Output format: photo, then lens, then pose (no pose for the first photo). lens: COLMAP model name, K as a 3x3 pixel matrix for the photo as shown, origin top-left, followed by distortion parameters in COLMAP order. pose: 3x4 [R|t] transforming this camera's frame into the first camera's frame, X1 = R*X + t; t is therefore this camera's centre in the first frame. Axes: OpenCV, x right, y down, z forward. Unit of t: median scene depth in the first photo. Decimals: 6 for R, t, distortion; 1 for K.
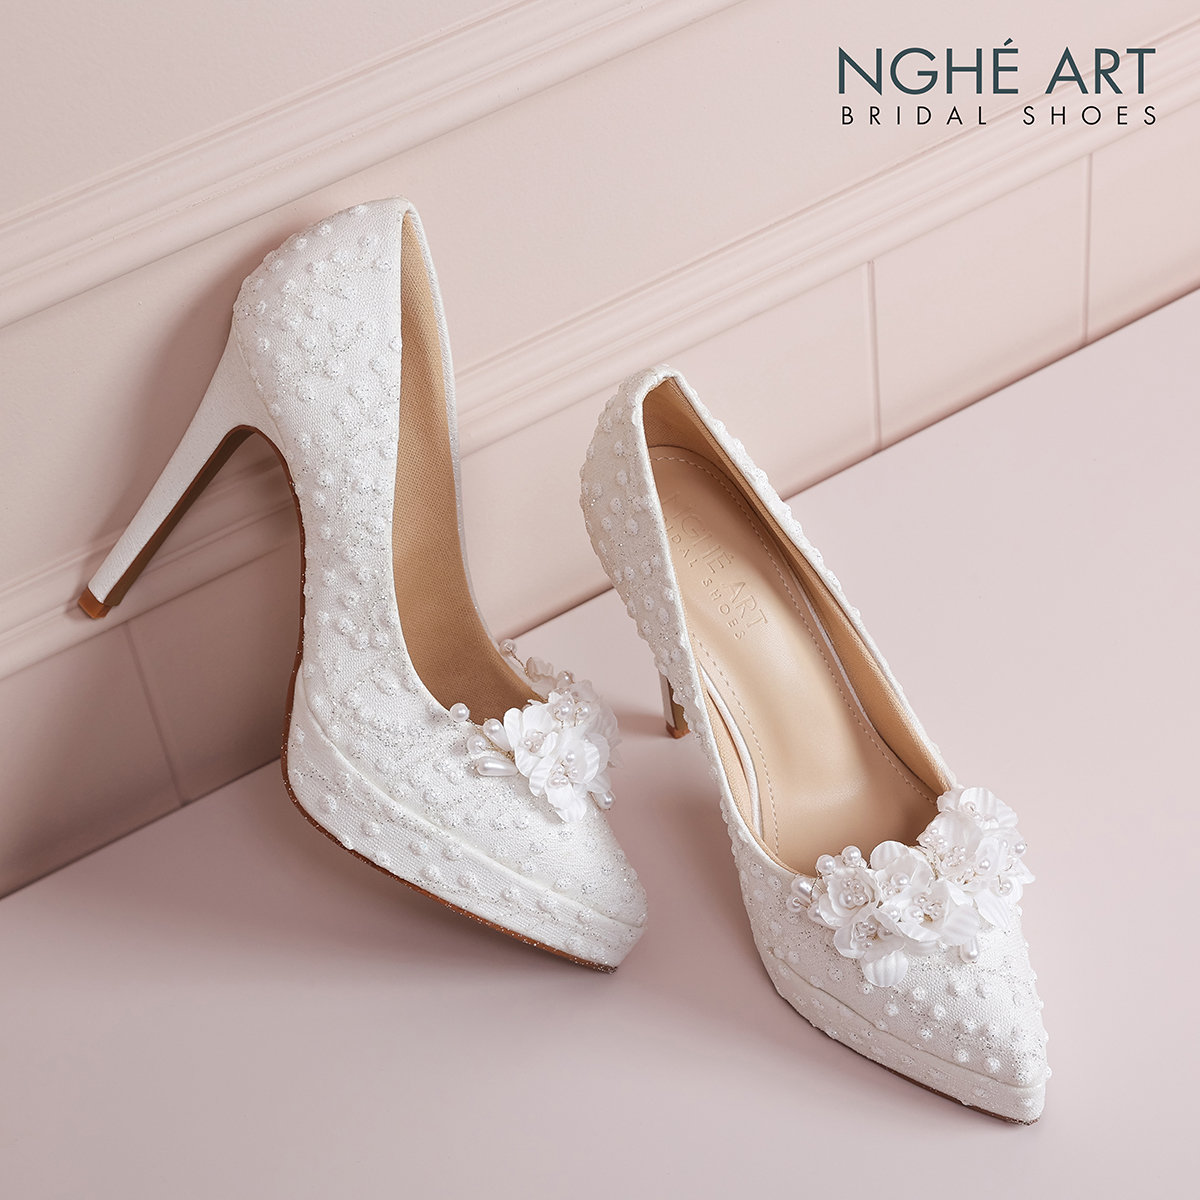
lens RADIAL K [[2626.3, 0, 600.0], [0, 2626.3, 600.0], [0, 0, 1]] dist [0.058035, -0.439651]
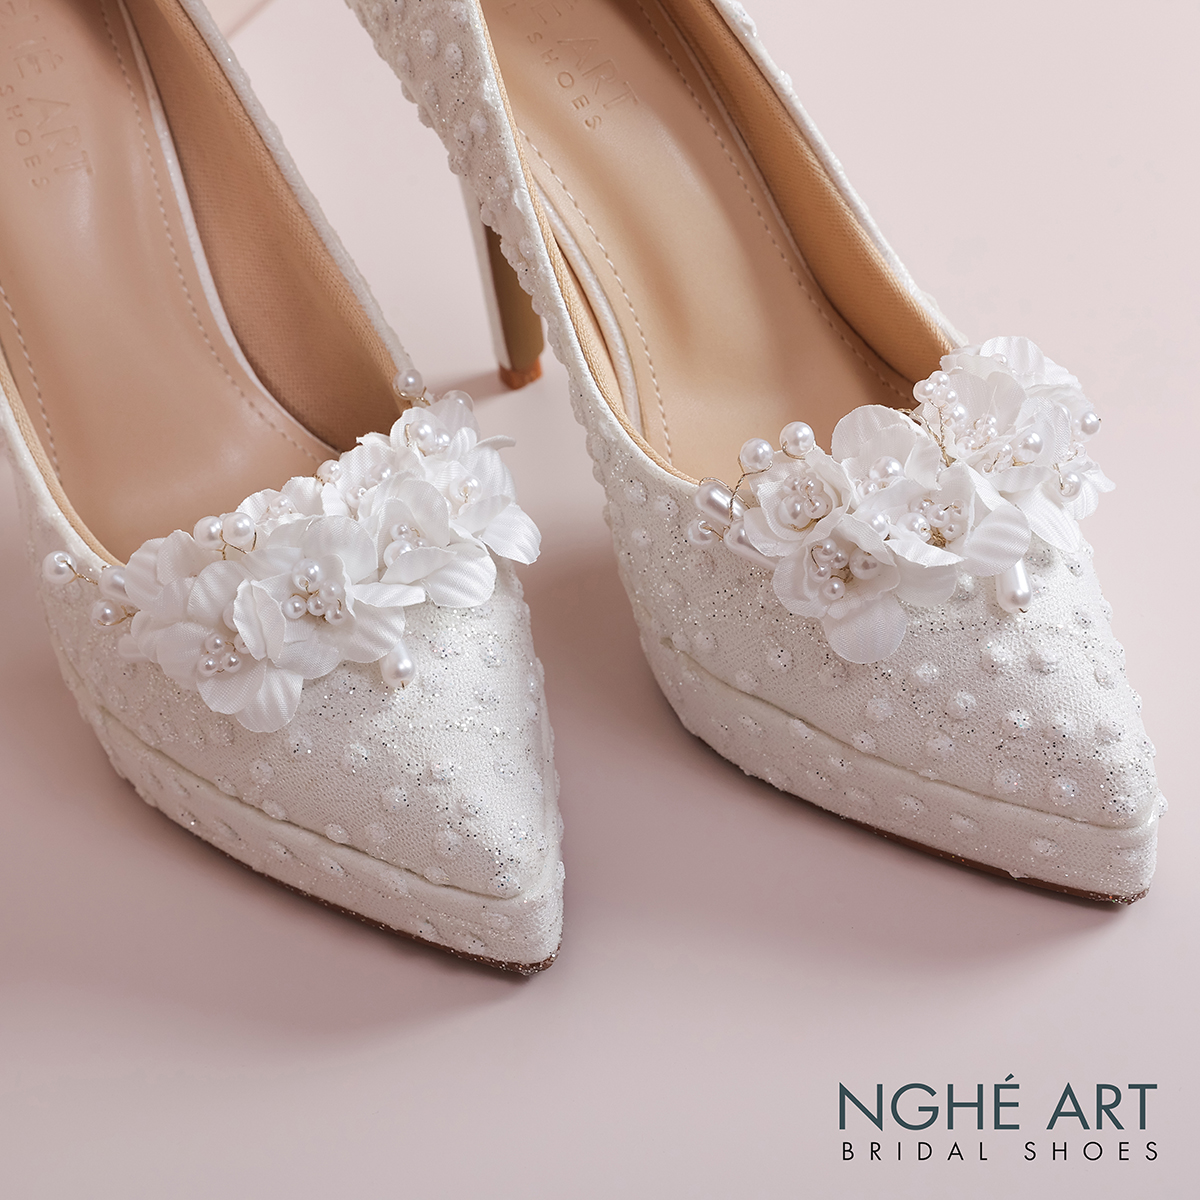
lens RADIAL K [[2626.3, 0, 600.0], [0, 2626.3, 600.0], [0, 0, 1]] dist [0.058035, -0.439651]
pose [[0.998751, -0.039396, 0.030744, 0.034295], [0.041130, 0.997470, -0.057976, 0.163711], [-0.028382, 0.059168, 0.997844, 0.438348]]
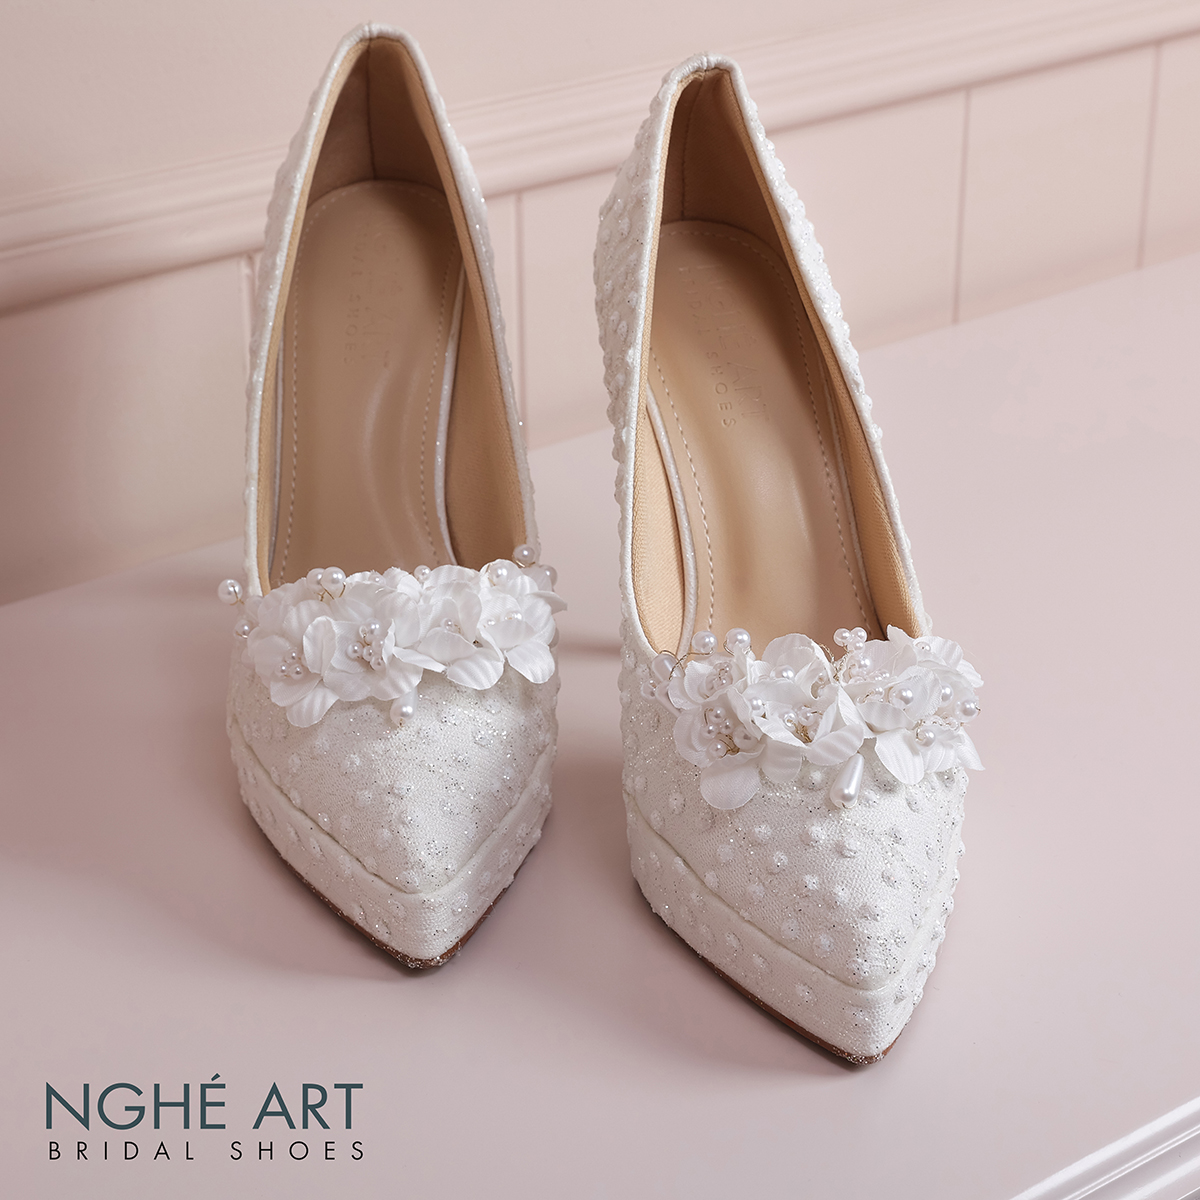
lens RADIAL K [[2626.3, 0, 600.0], [0, 2626.3, 600.0], [0, 0, 1]] dist [0.058035, -0.439651]
pose [[0.928715, 0.255944, -0.268292, 0.256064], [-0.325632, 0.909049, -0.259990, 0.293434], [0.177347, 0.328821, 0.927591, 0.300759]]
